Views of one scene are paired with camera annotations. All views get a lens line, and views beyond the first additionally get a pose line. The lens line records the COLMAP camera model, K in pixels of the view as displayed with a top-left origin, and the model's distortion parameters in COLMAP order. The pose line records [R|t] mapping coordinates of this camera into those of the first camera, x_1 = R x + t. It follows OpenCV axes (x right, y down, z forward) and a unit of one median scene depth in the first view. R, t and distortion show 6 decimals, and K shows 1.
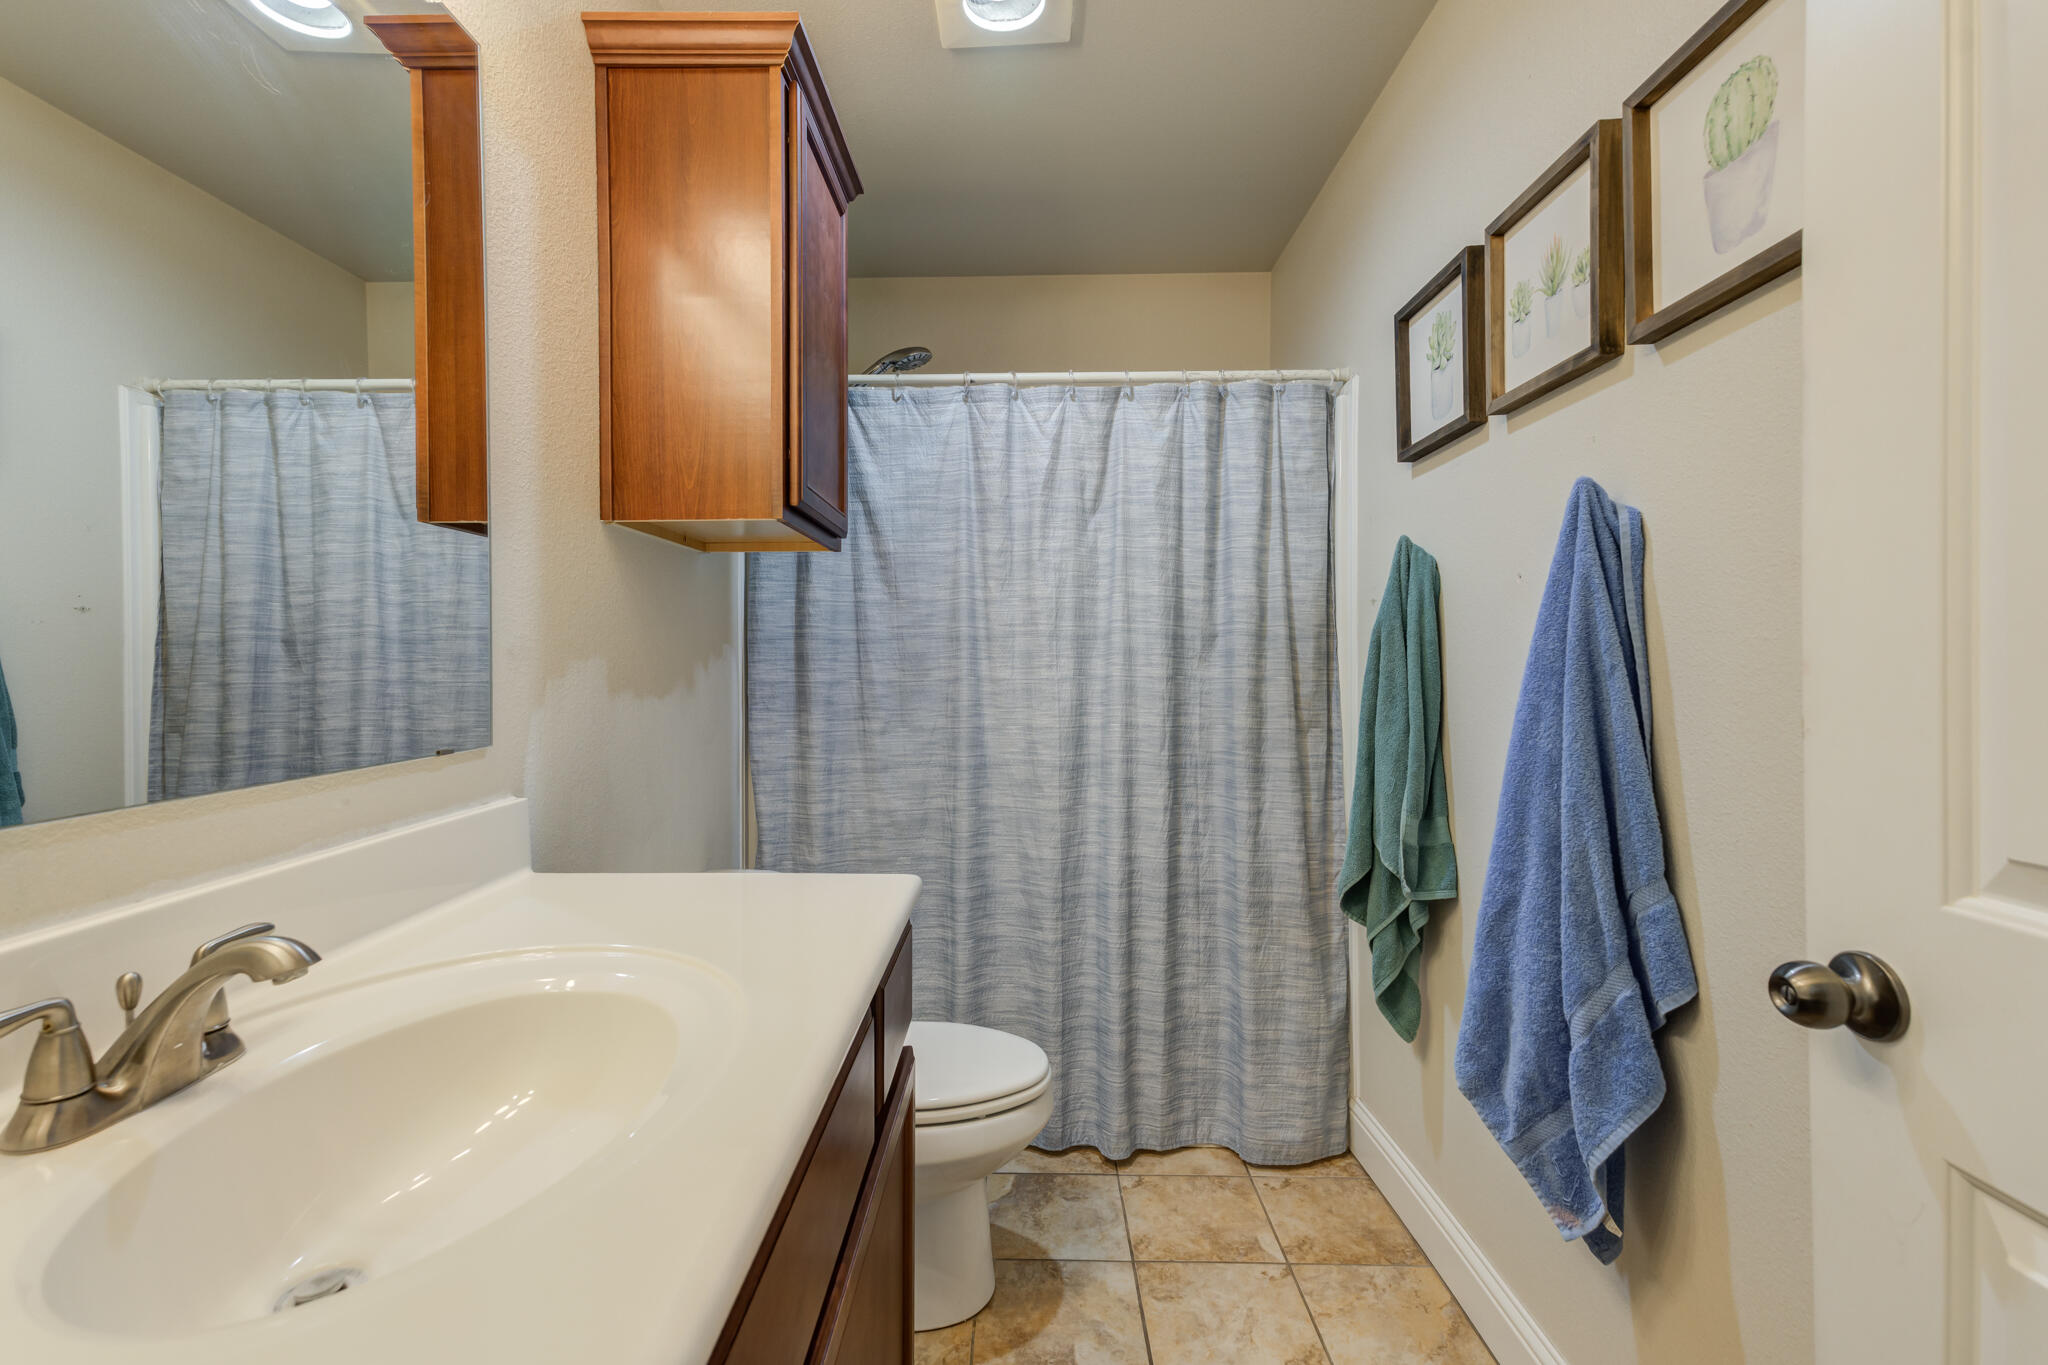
lens RADIAL K [[939.2, 0, 1022.9], [0, 939.2, 648.9], [0, 0, 1]] dist [0.036779, -0.000034]
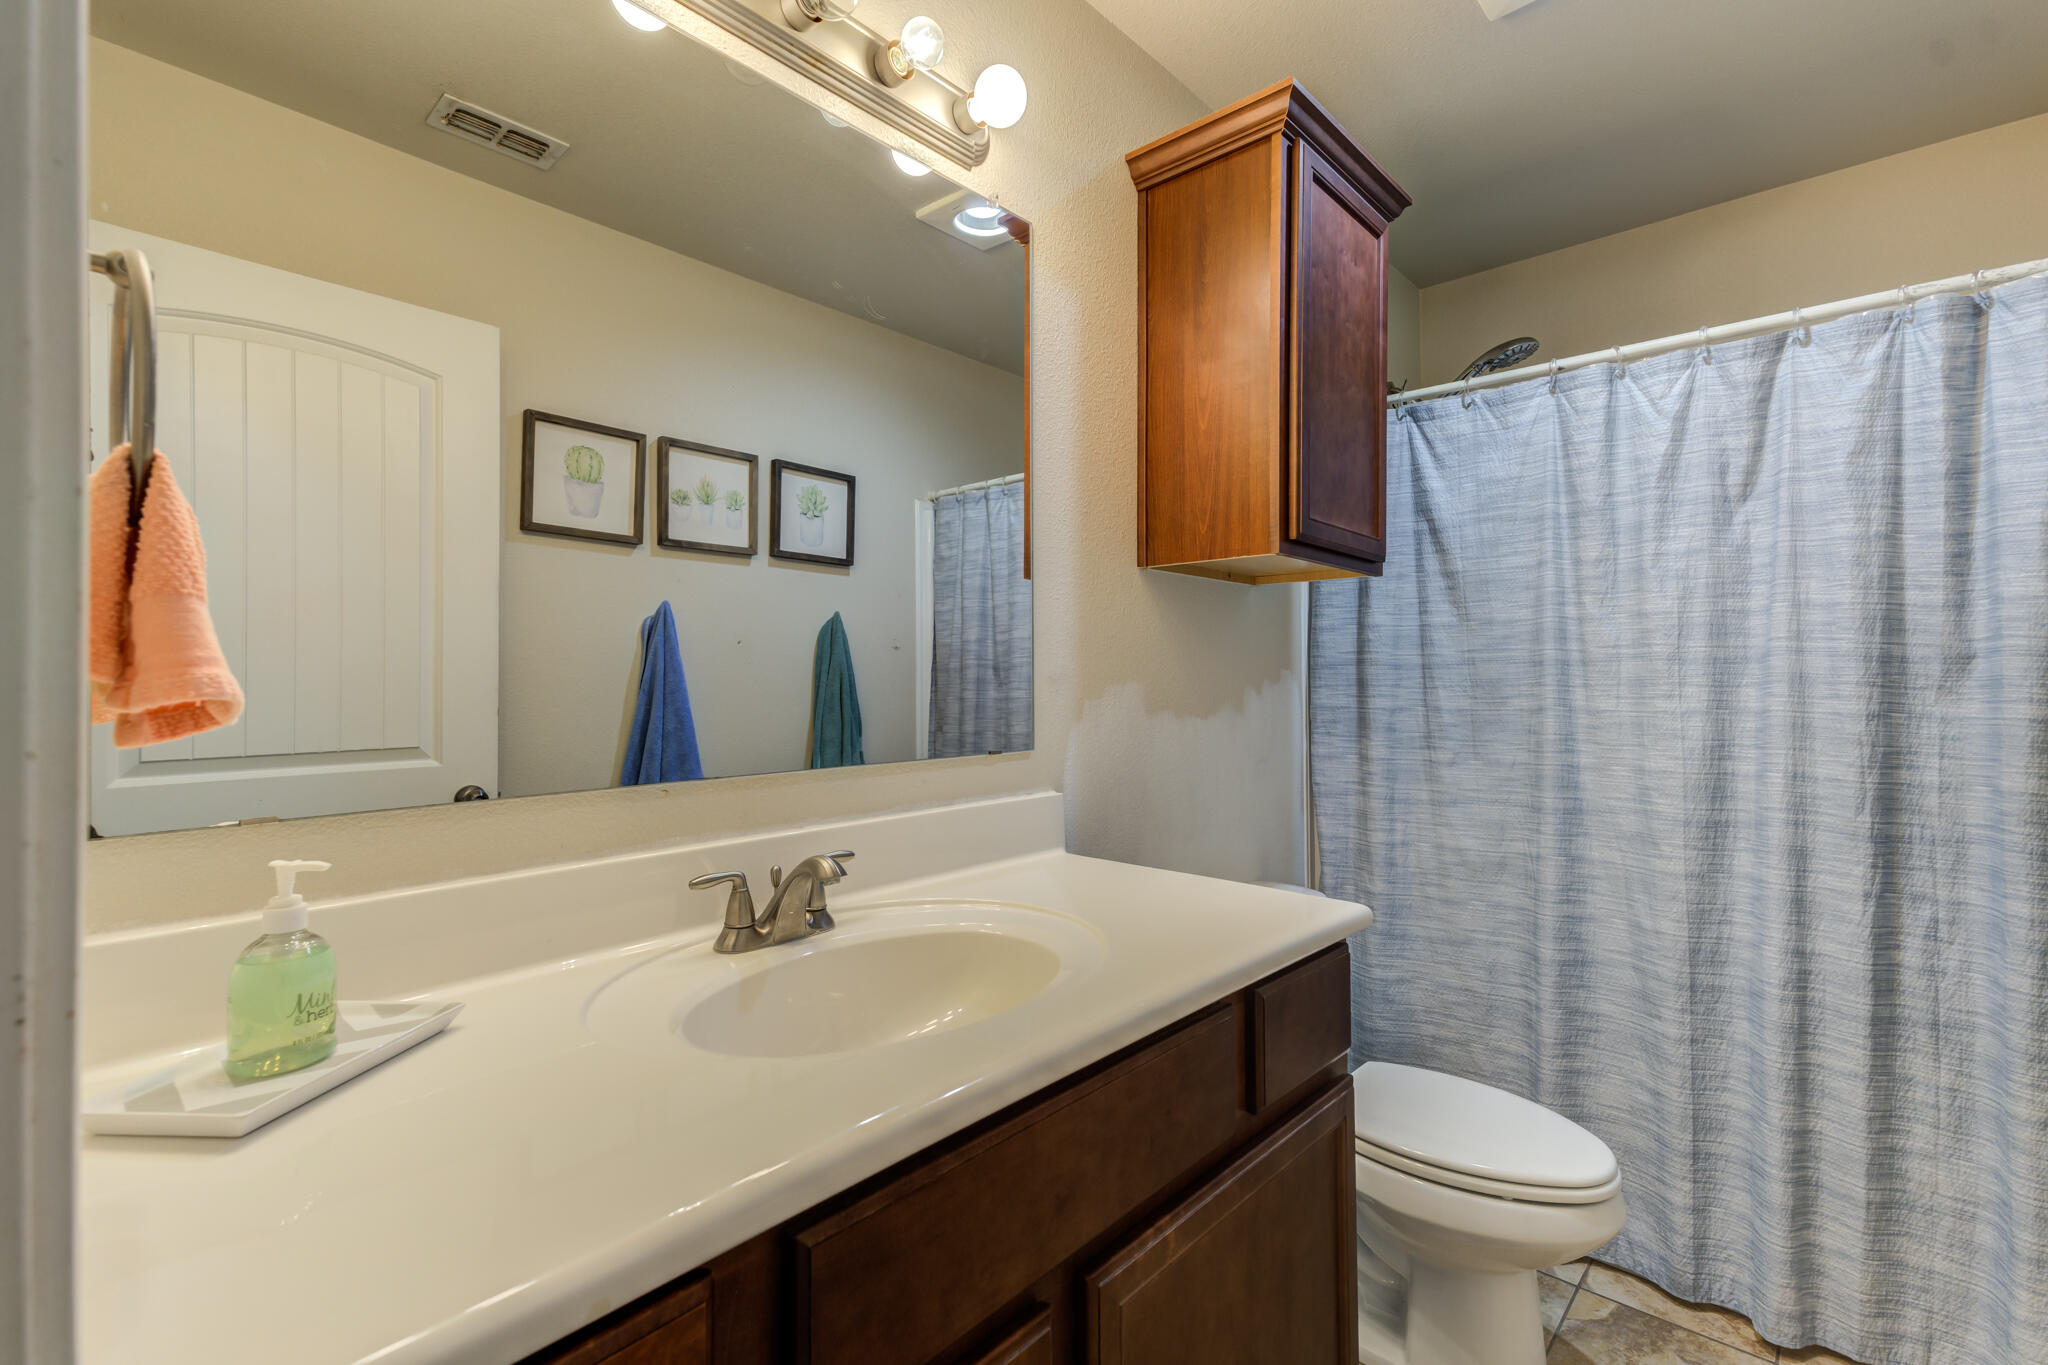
lens RADIAL K [[946.1, 0, 1022.7], [0, 946.1, 658.1], [0, 0, 1]] dist [0.029401, -0.000504]
pose [[0.751992, -0.009981, -0.659097, 0.155751], [0.000865, 0.999899, -0.014154, -0.003366], [0.659172, 0.010073, 0.751925, 0.006050]]
